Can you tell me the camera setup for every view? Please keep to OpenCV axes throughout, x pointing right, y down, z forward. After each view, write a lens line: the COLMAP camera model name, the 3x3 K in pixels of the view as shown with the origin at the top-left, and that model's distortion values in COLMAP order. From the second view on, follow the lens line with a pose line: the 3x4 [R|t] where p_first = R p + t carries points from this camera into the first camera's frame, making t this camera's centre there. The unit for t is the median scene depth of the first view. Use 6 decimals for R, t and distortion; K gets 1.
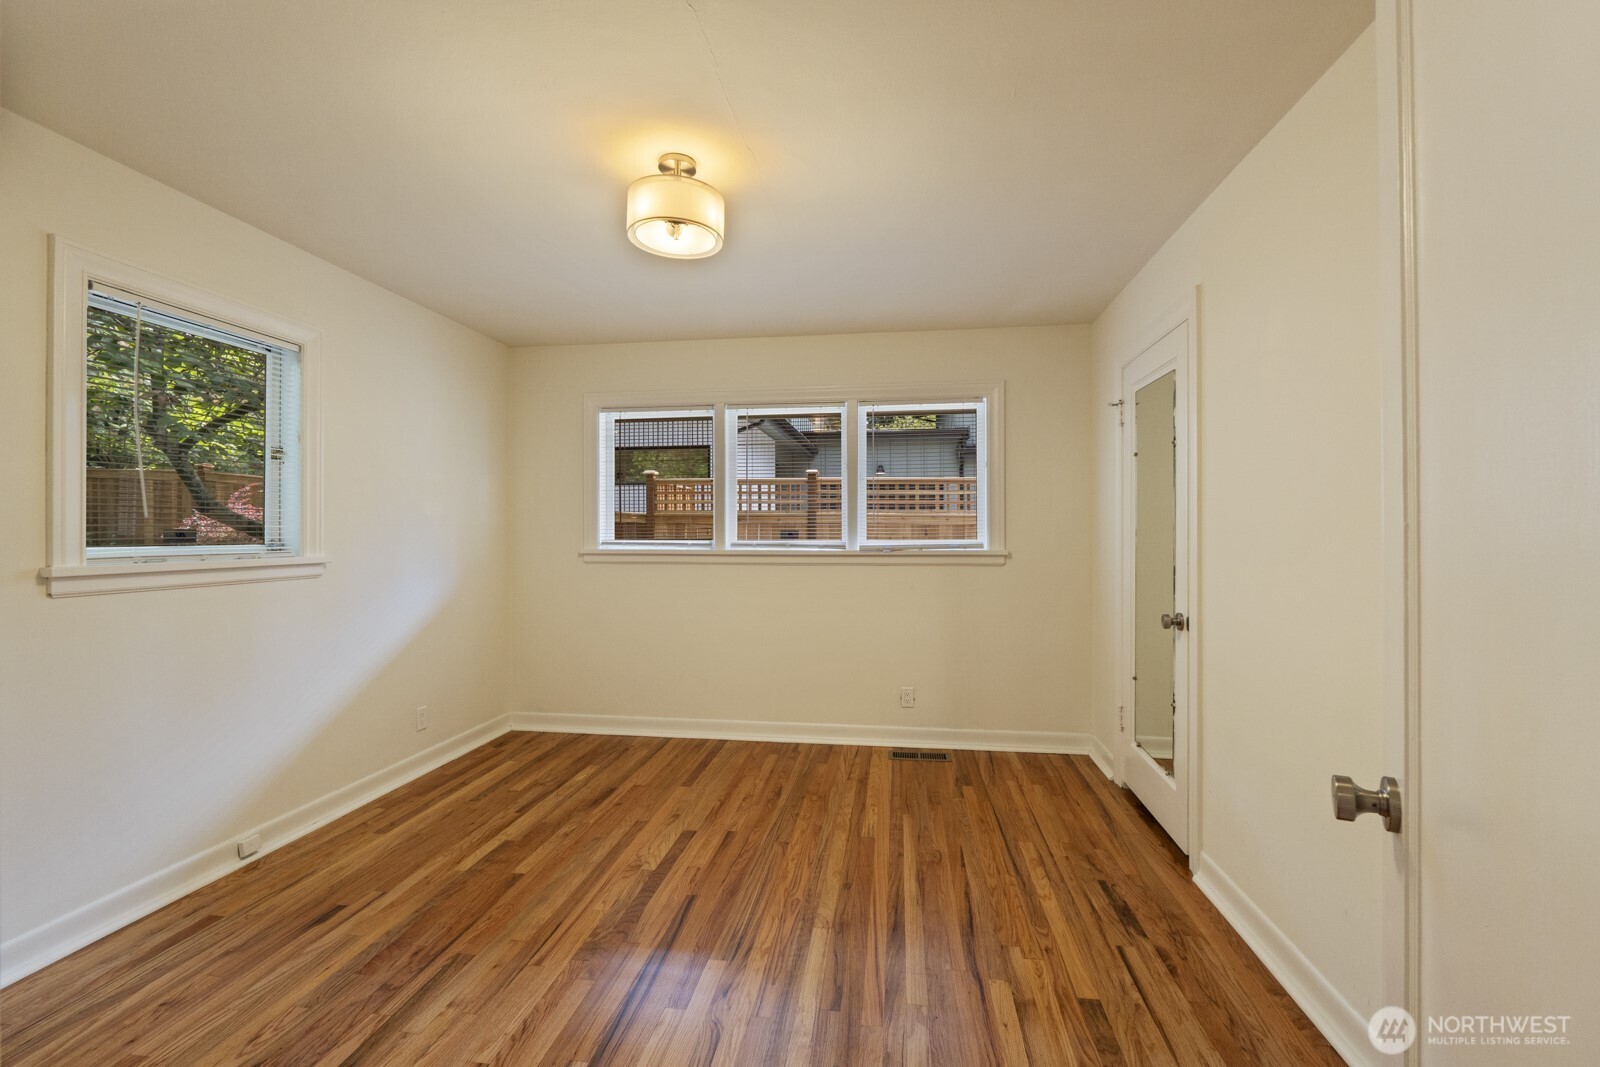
lens RADIAL K [[676.4, 0, 799.7], [0, 676.4, 529.8], [0, 0, 1]] dist [-0.008873, 0.000518]
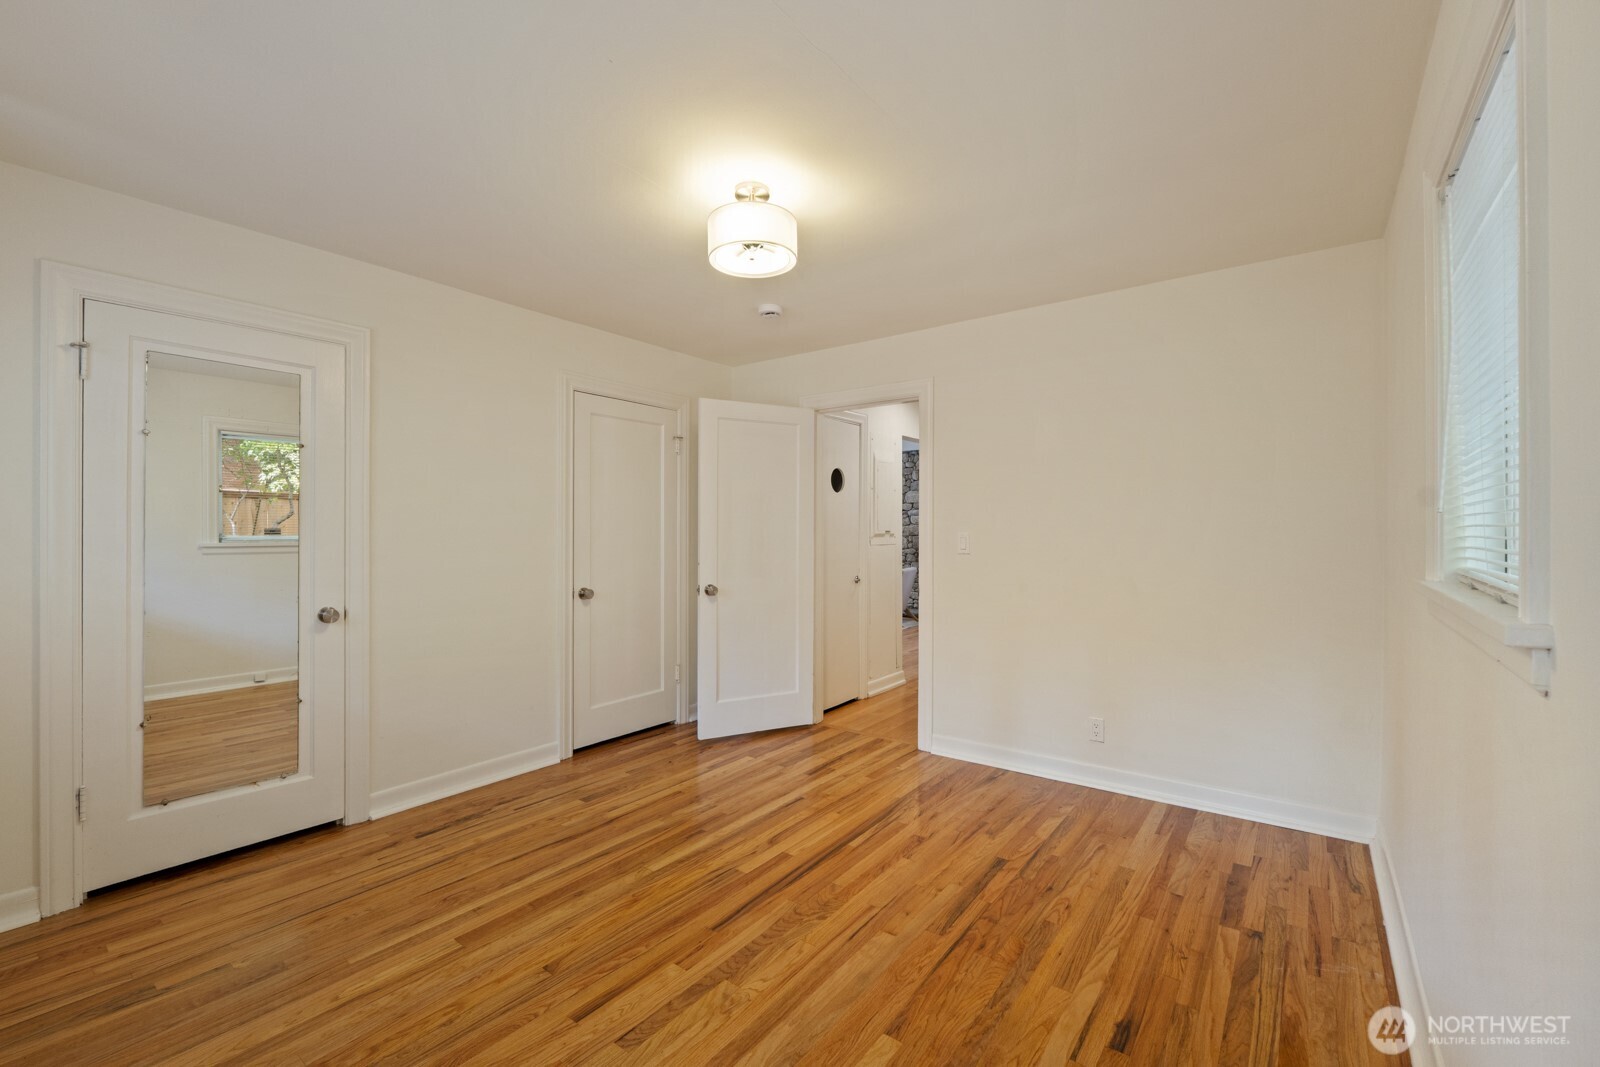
lens RADIAL K [[676.4, 0, 800.0], [0, 676.4, 528.9], [0, 0, 1]] dist [-0.008873, 0.000518]
pose [[-0.877189, 0.000863, 0.480145, -0.732143], [-0.001595, 0.999988, -0.004710, -0.005042], [-0.480144, -0.004897, -0.877176, 1.818455]]
